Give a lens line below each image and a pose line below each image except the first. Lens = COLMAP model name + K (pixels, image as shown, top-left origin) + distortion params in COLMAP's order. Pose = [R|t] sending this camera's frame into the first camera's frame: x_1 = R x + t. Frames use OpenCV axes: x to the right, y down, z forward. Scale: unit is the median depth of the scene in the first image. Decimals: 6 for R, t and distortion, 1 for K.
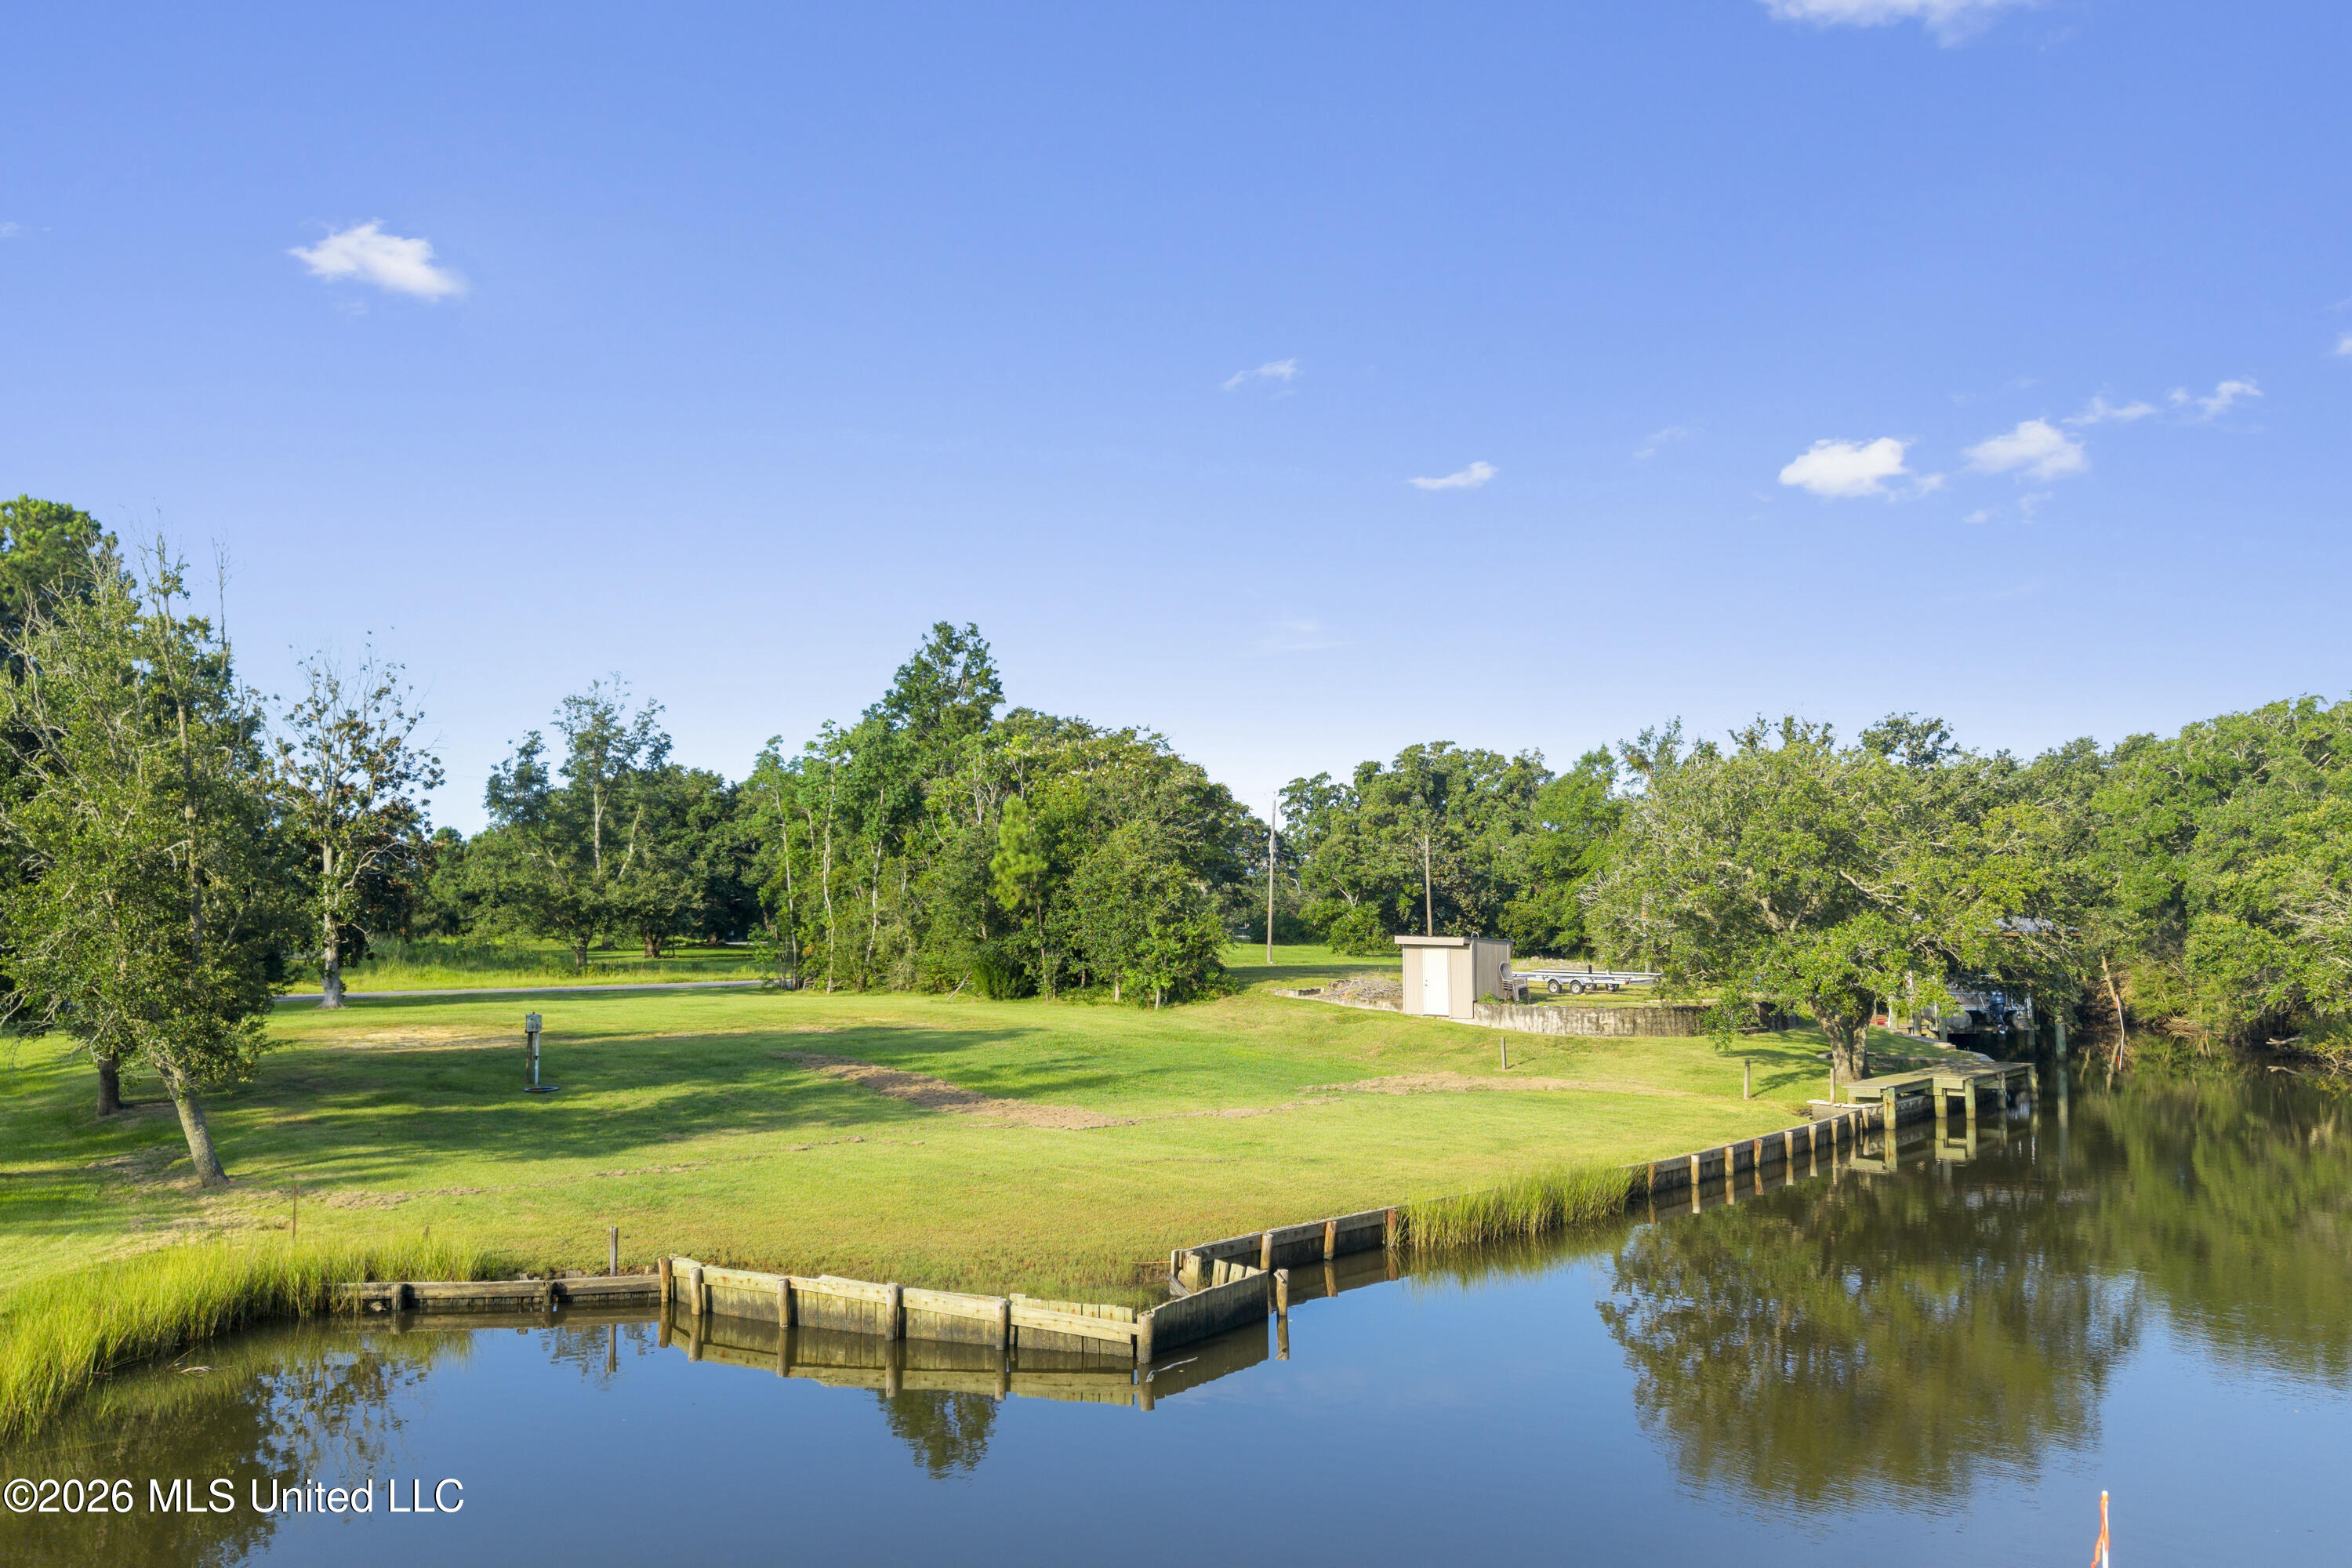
lens RADIAL K [[1800.2, 0, 1176.0], [0, 1800.2, 784.0], [0, 0, 1]] dist [0.125299, -0.265475]
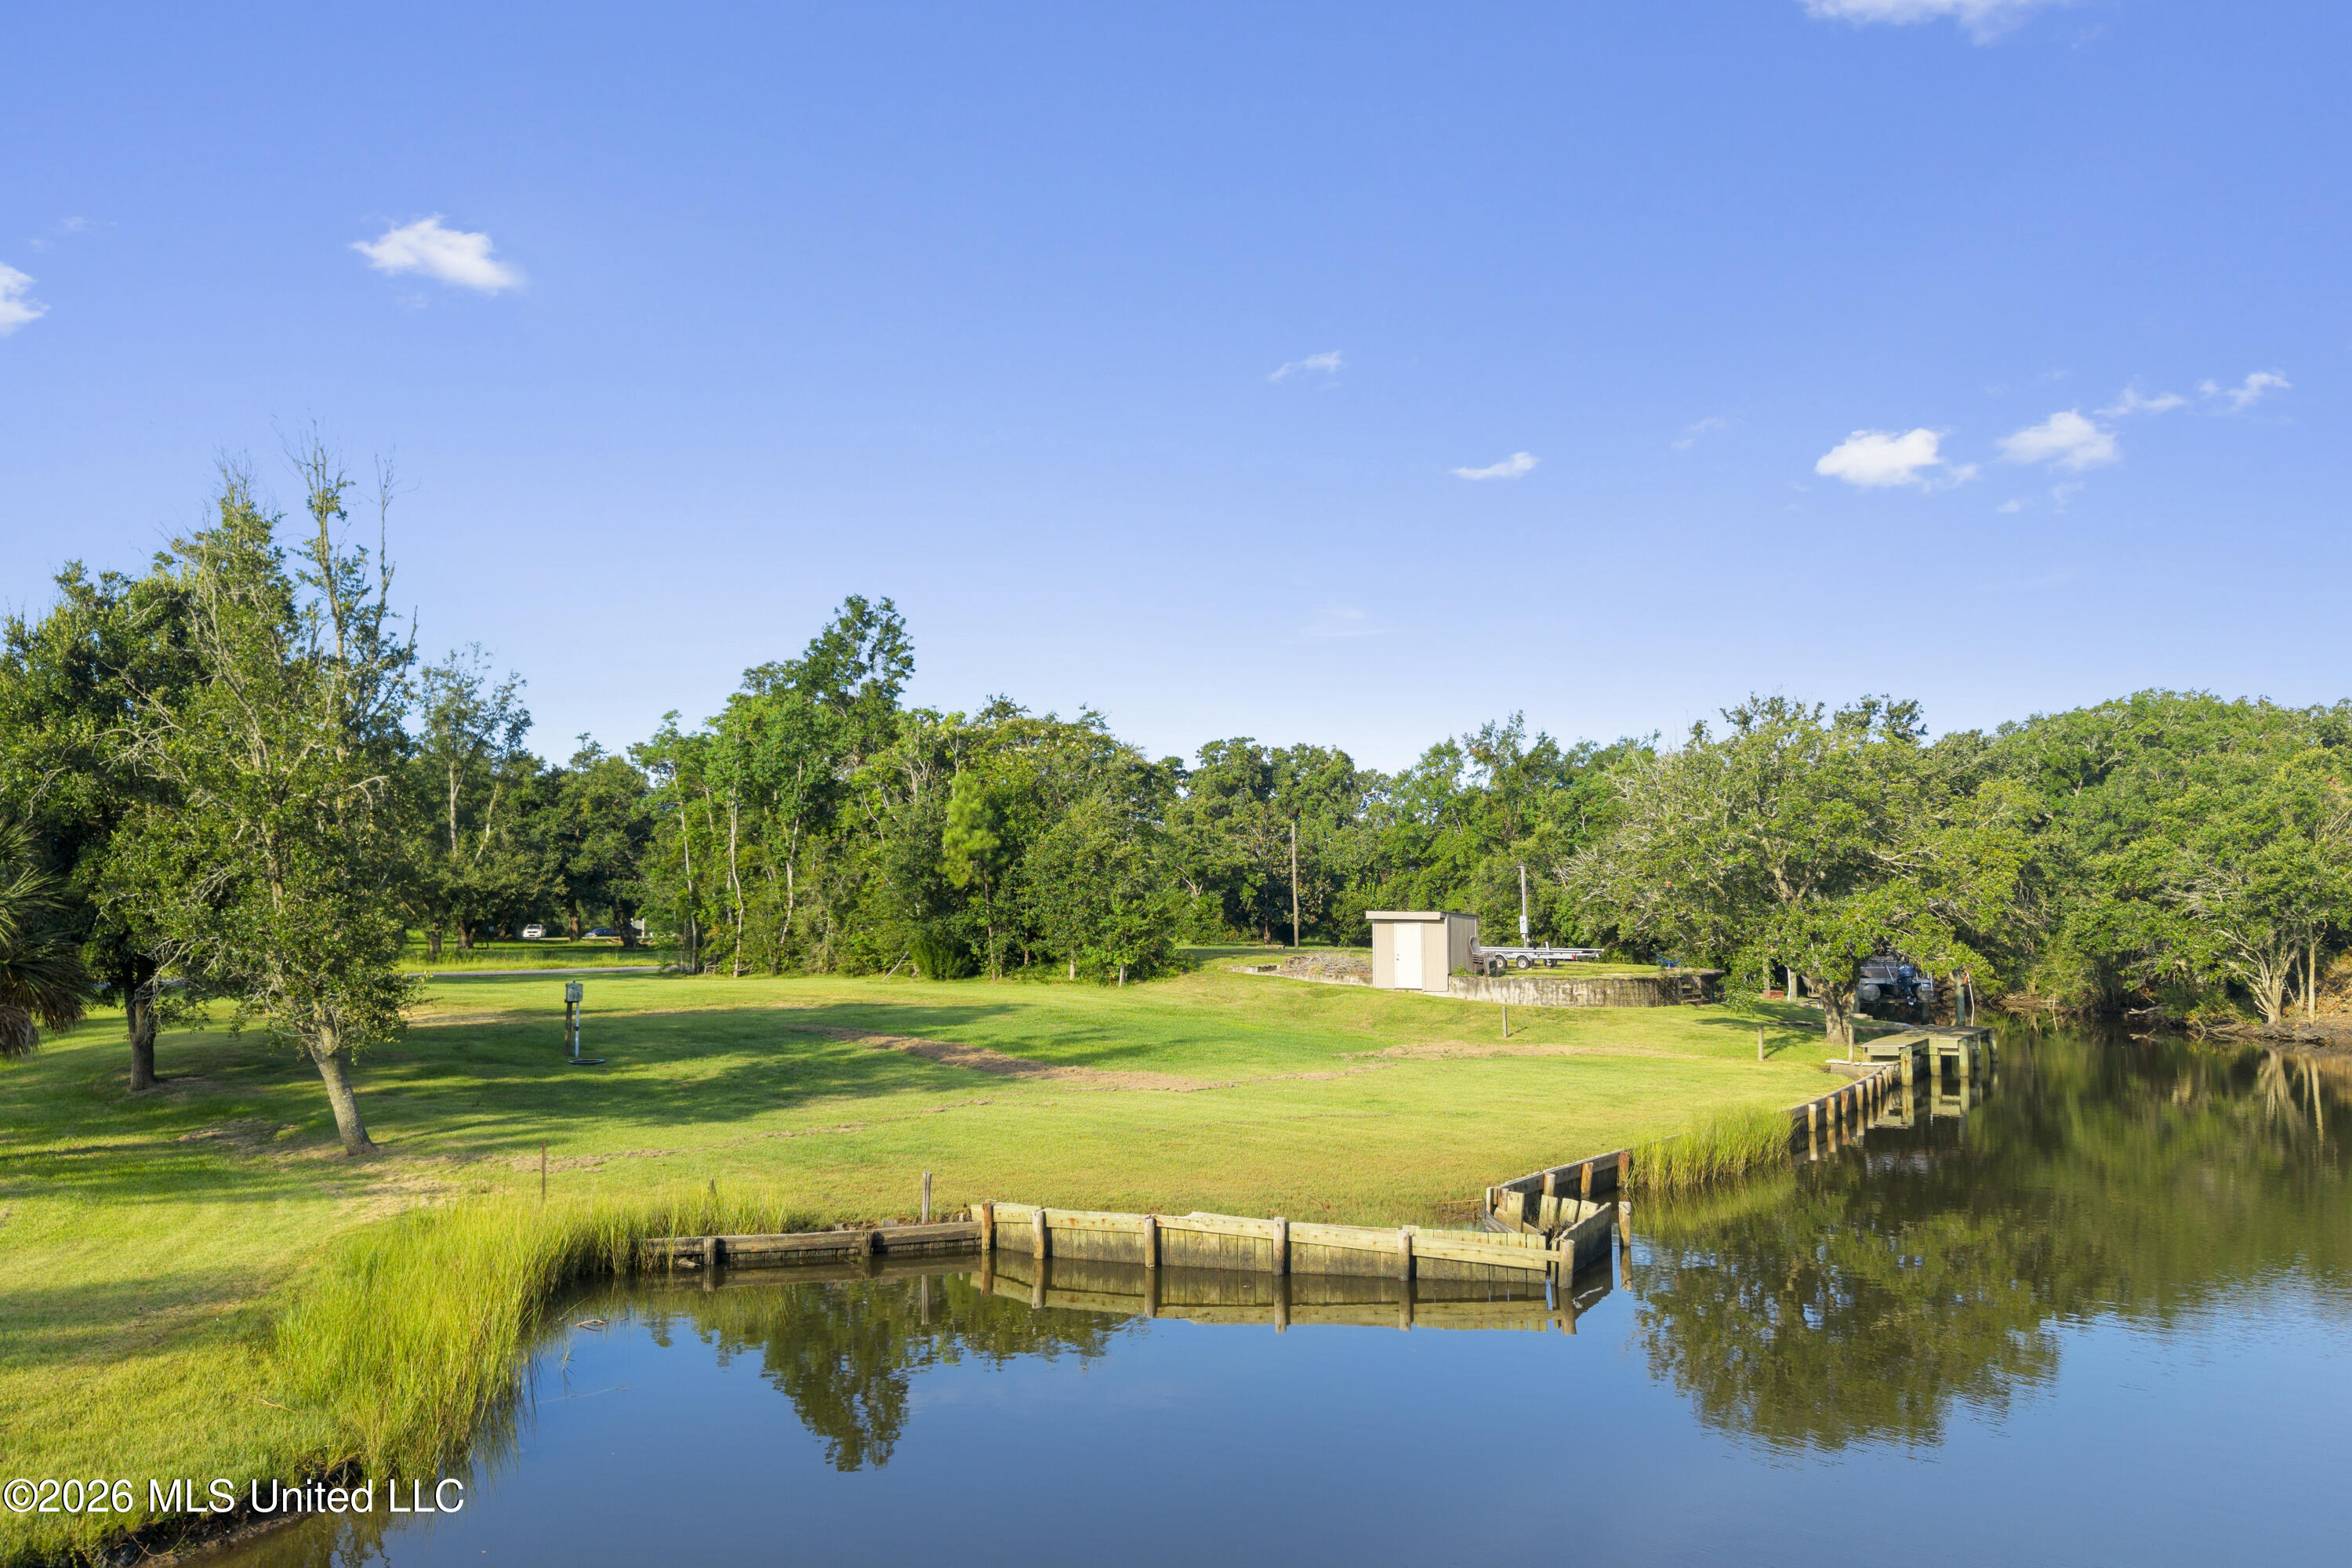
lens RADIAL K [[1799.6, 0, 1176.0], [0, 1799.6, 784.0], [0, 0, 1]] dist [0.171185, -0.454800]
pose [[0.989702, 0.009728, 0.142813, -0.118618], [-0.009638, 0.999953, -0.001322, 0.013900], [-0.142819, -0.000068, 0.989749, 0.011266]]
